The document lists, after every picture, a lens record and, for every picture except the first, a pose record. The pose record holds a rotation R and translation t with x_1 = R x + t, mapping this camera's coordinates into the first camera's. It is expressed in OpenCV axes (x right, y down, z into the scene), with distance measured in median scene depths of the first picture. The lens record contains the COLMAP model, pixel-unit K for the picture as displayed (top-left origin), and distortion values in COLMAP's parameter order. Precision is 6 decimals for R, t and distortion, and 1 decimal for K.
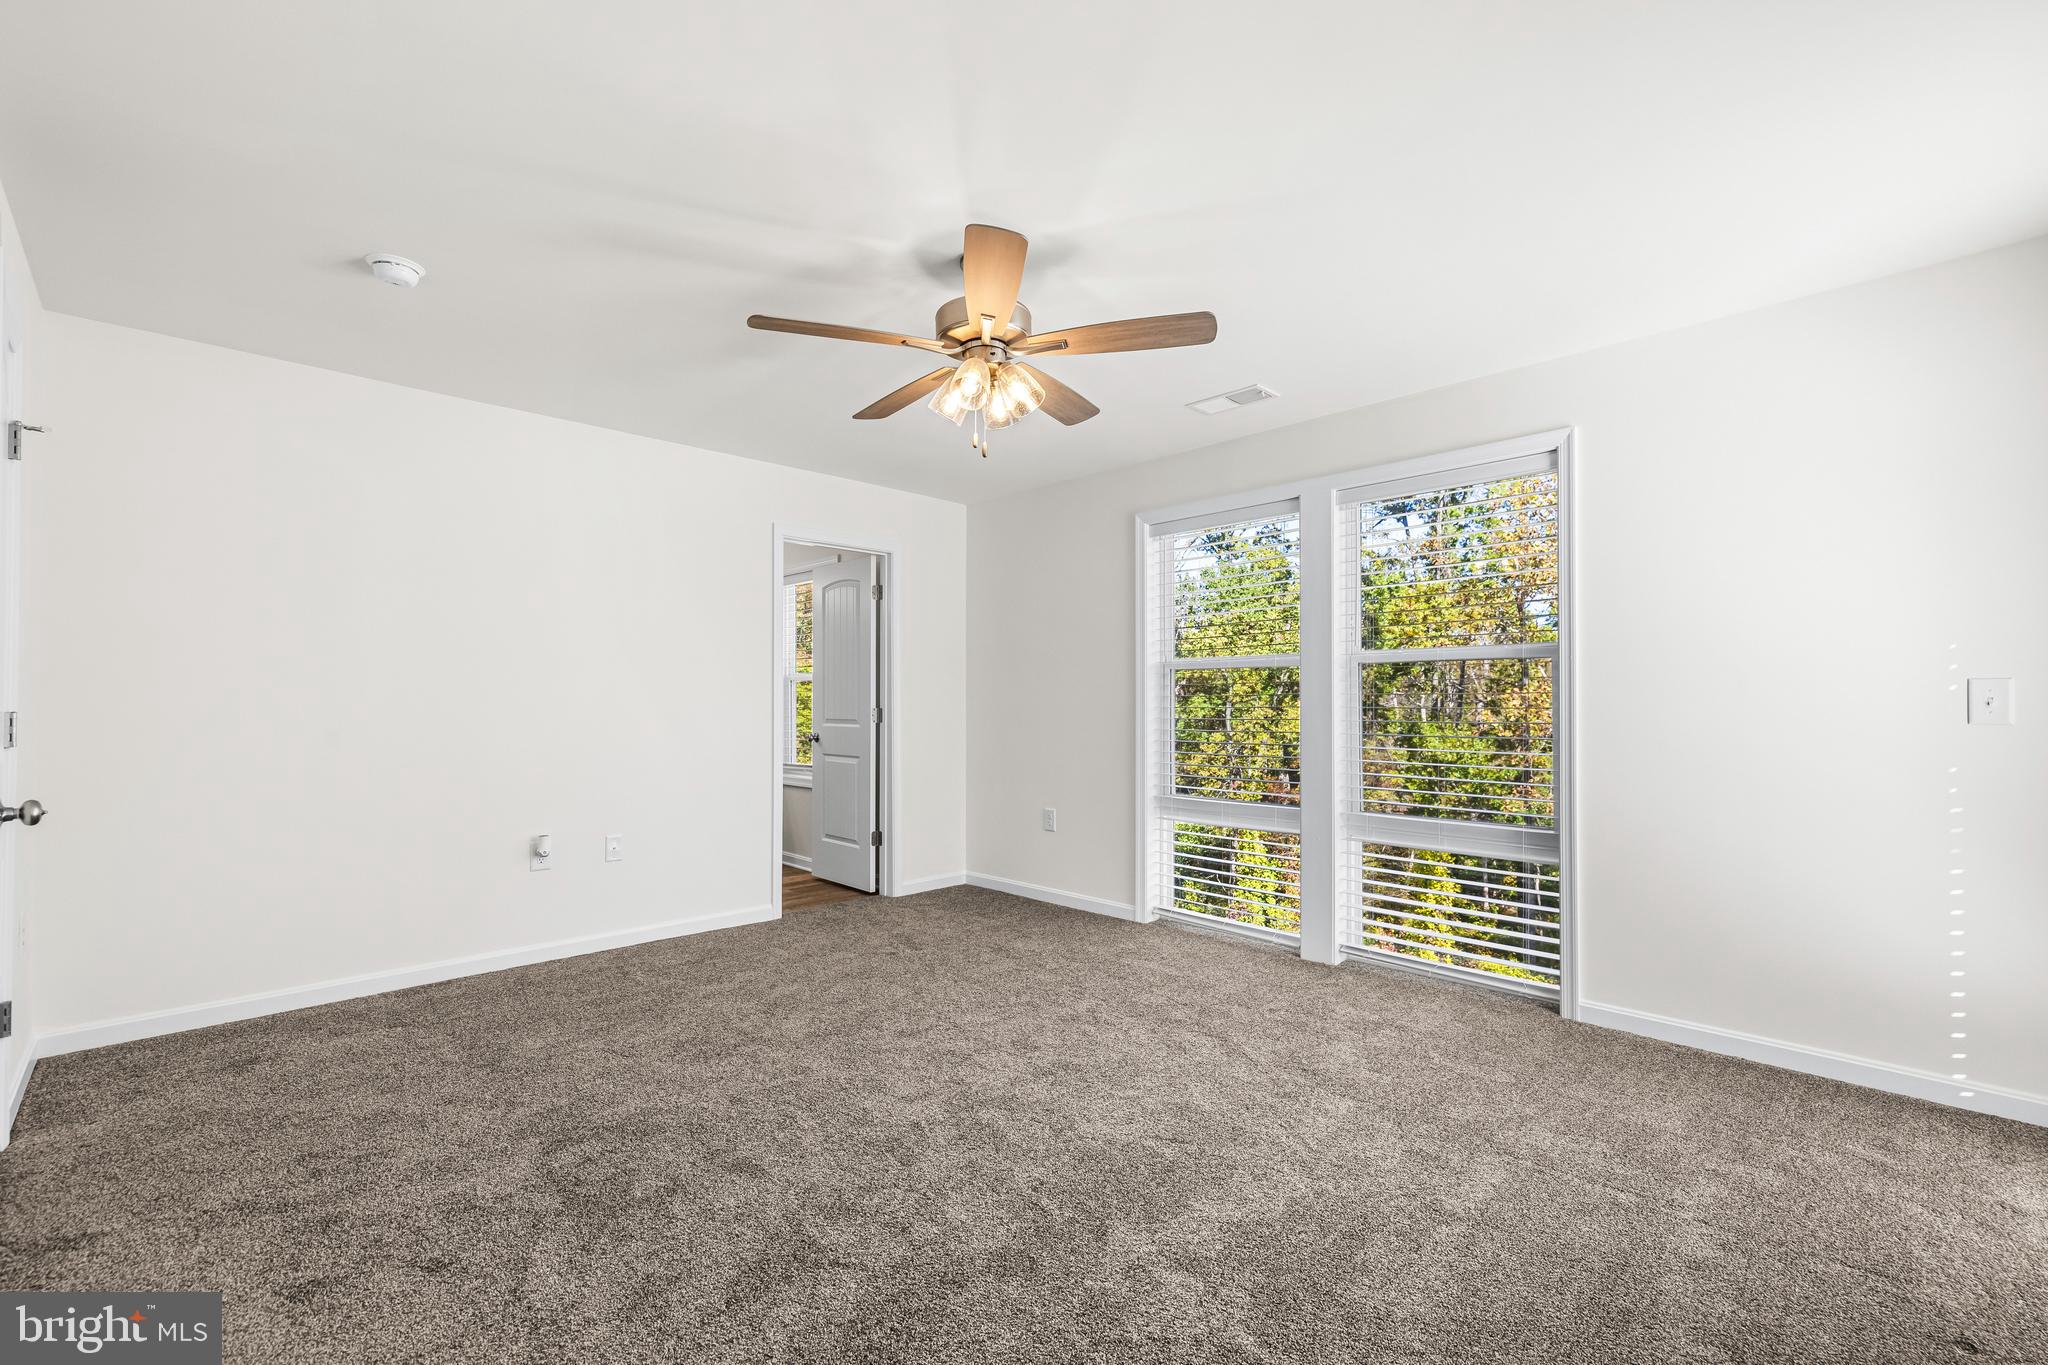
lens RADIAL K [[872.8, 0, 1024.0], [0, 872.8, 682.5], [0, 0, 1]] dist [-0.002196, -0.000046]
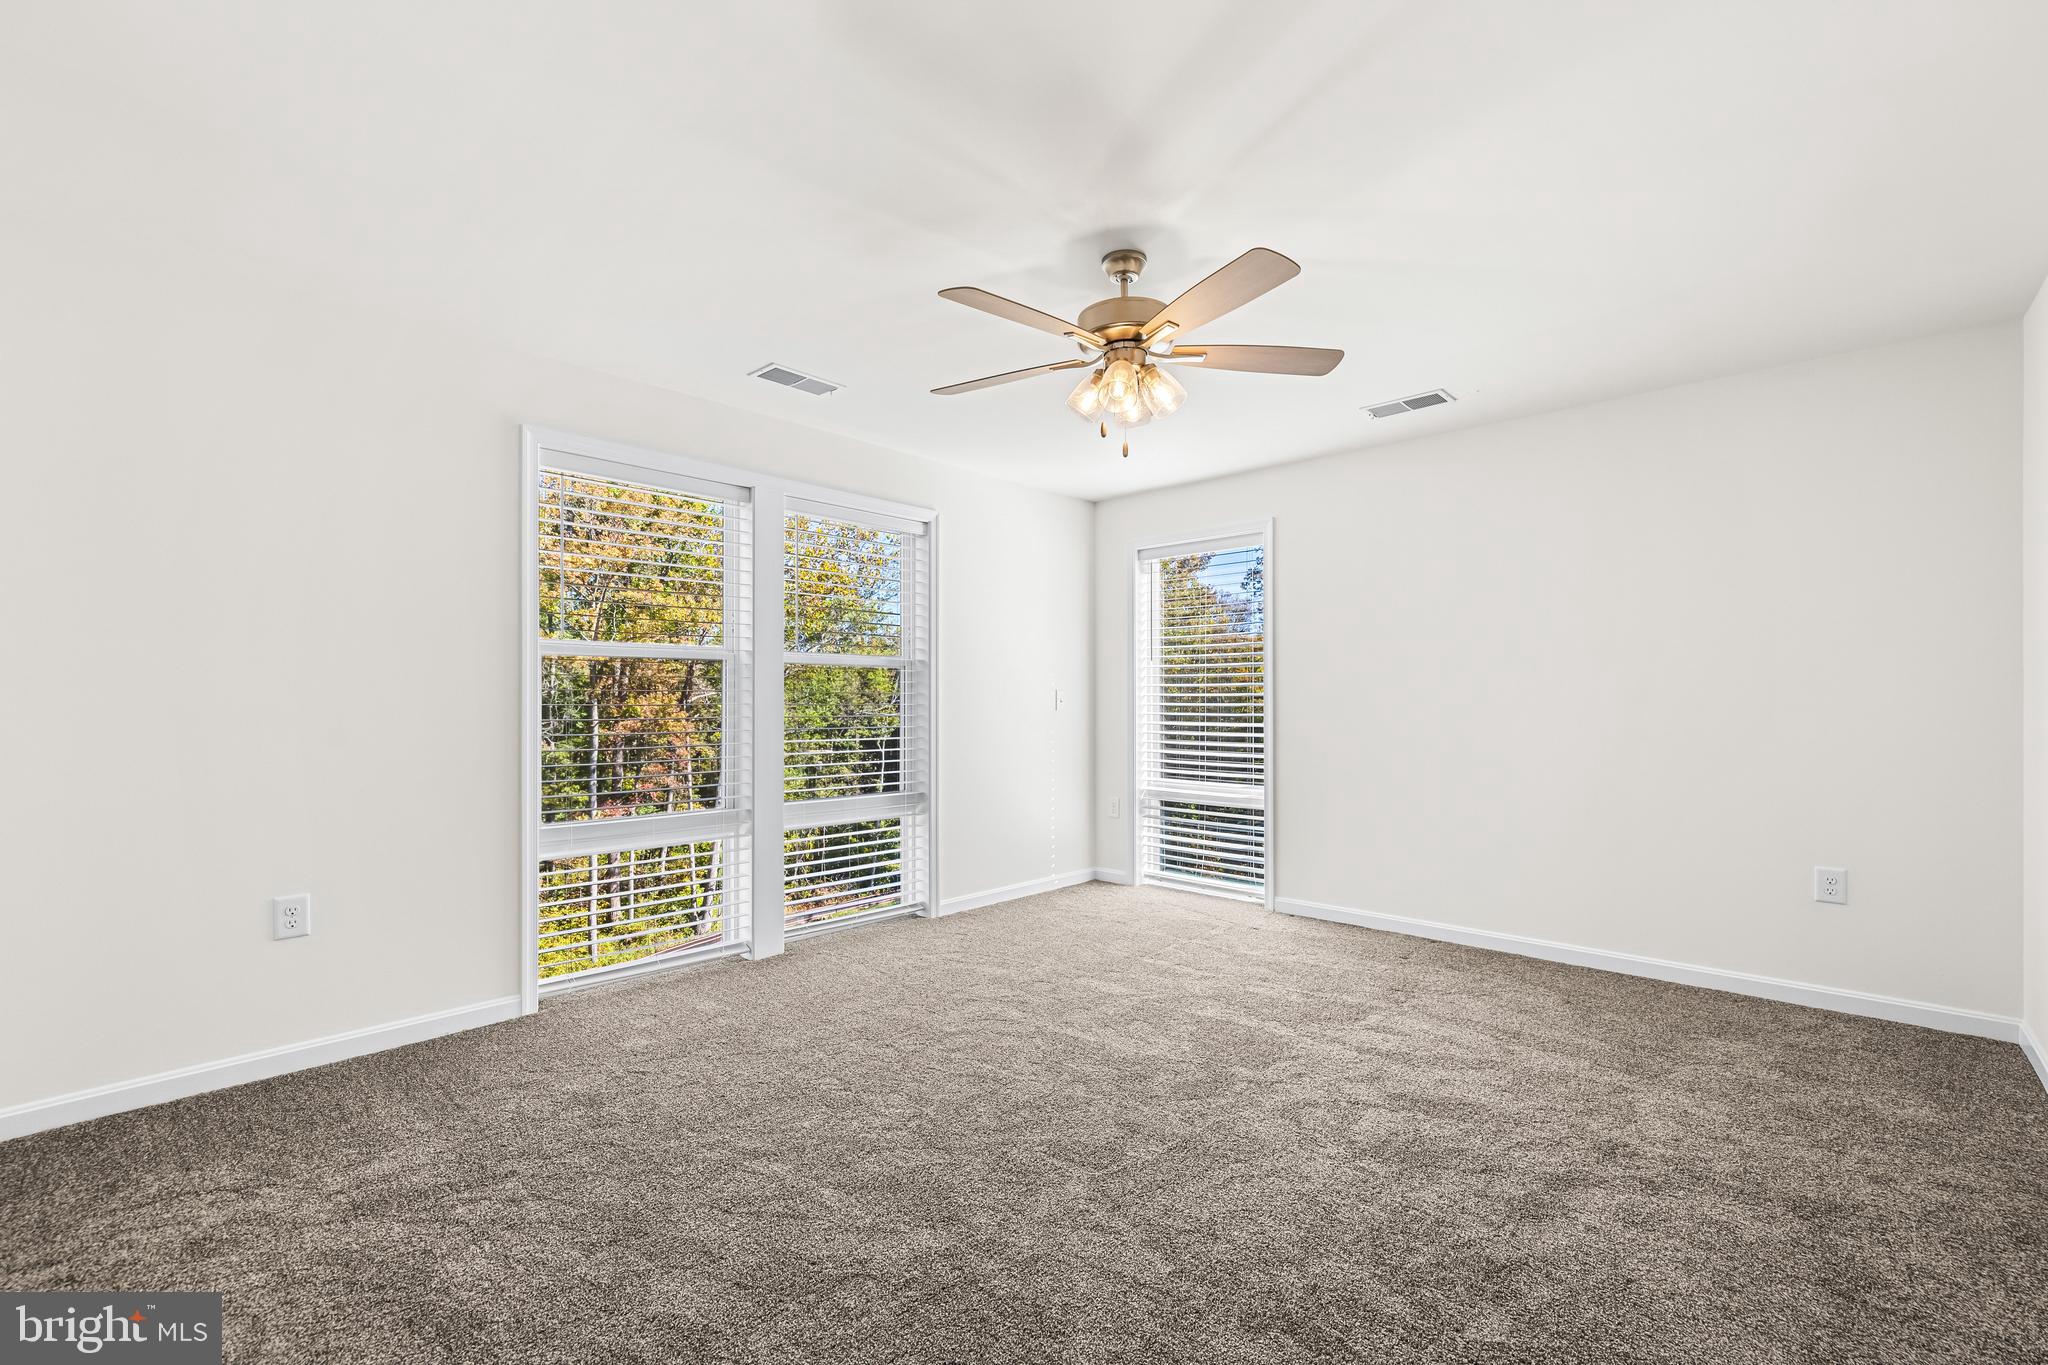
lens RADIAL K [[872.8, 0, 1024.0], [0, 872.8, 682.5], [0, 0, 1]] dist [-0.002196, -0.000046]
pose [[-0.058457, 0.029240, 0.997862, -0.696644], [-0.019003, 0.999357, -0.030398, 0.029704], [-0.998109, -0.020740, -0.057864, 0.776855]]
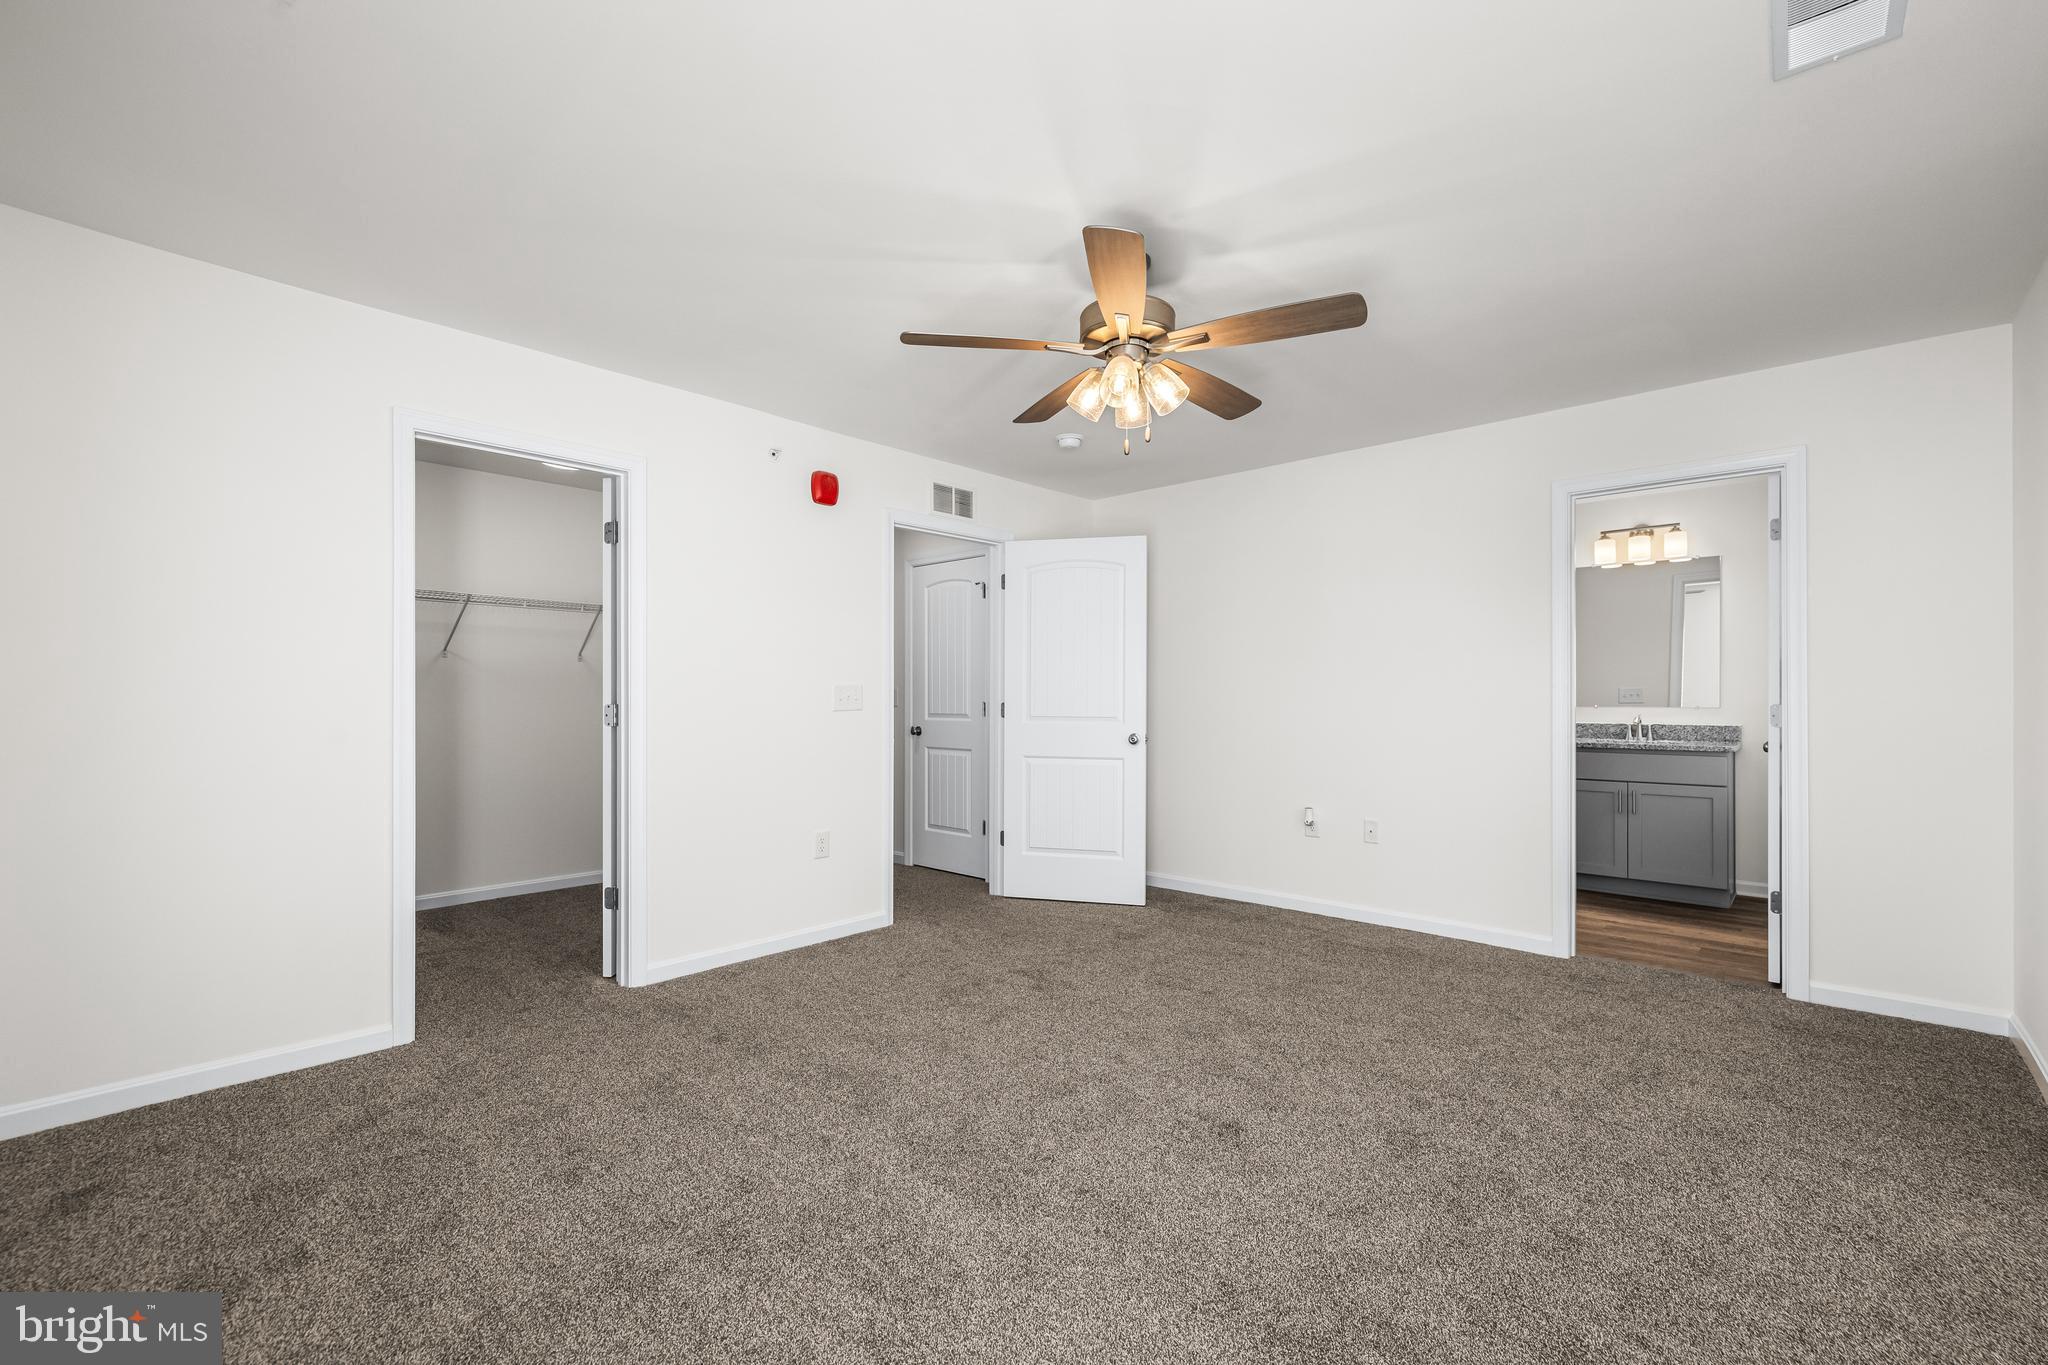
lens RADIAL K [[872.8, 0, 1024.0], [0, 872.8, 682.5], [0, 0, 1]] dist [-0.002196, -0.000046]
pose [[0.056539, -0.015721, -0.998277, 0.643464], [0.023814, 0.999613, -0.014393, 0.008877], [0.998116, -0.022960, 0.056891, 0.545810]]
